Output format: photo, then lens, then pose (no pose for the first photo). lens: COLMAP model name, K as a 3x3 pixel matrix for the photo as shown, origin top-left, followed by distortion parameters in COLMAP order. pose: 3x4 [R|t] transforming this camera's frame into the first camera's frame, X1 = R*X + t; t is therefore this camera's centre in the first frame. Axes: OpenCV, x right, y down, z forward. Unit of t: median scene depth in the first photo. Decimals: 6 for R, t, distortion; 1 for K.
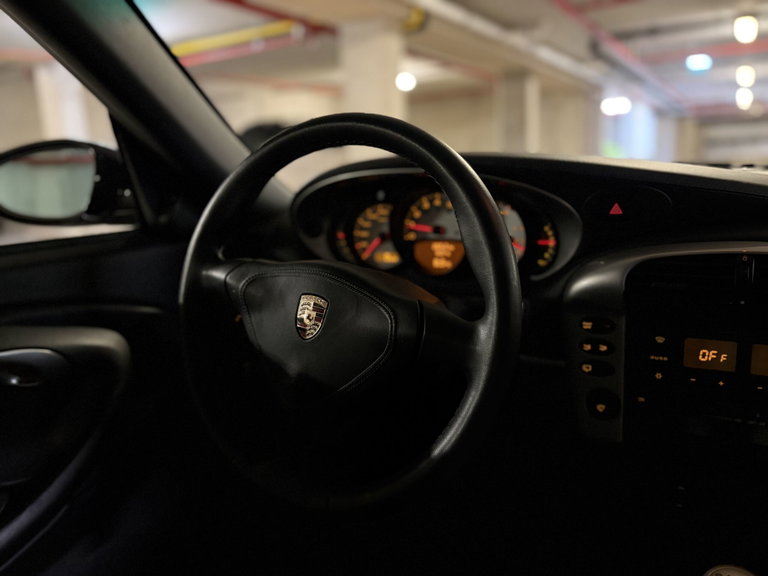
lens RADIAL K [[569.2, 0, 384.0], [0, 569.2, 288.0], [0, 0, 1]] dist [0.079465, -0.096510]
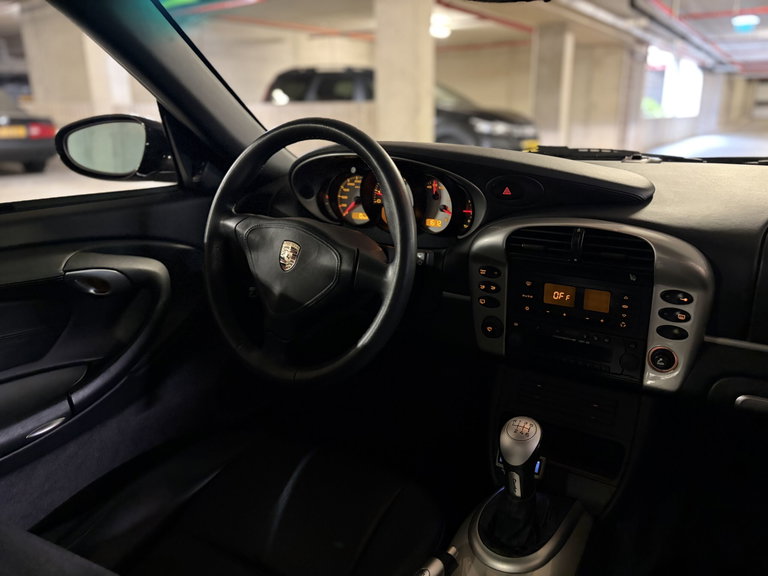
lens RADIAL K [[569.2, 0, 384.0], [0, 569.2, 288.0], [0, 0, 1]] dist [0.079465, -0.096510]
pose [[0.997342, 0.051705, -0.051338, 0.175068], [-0.047091, 0.995065, 0.087338, -0.007452], [0.055601, -0.084688, 0.994855, -0.421158]]
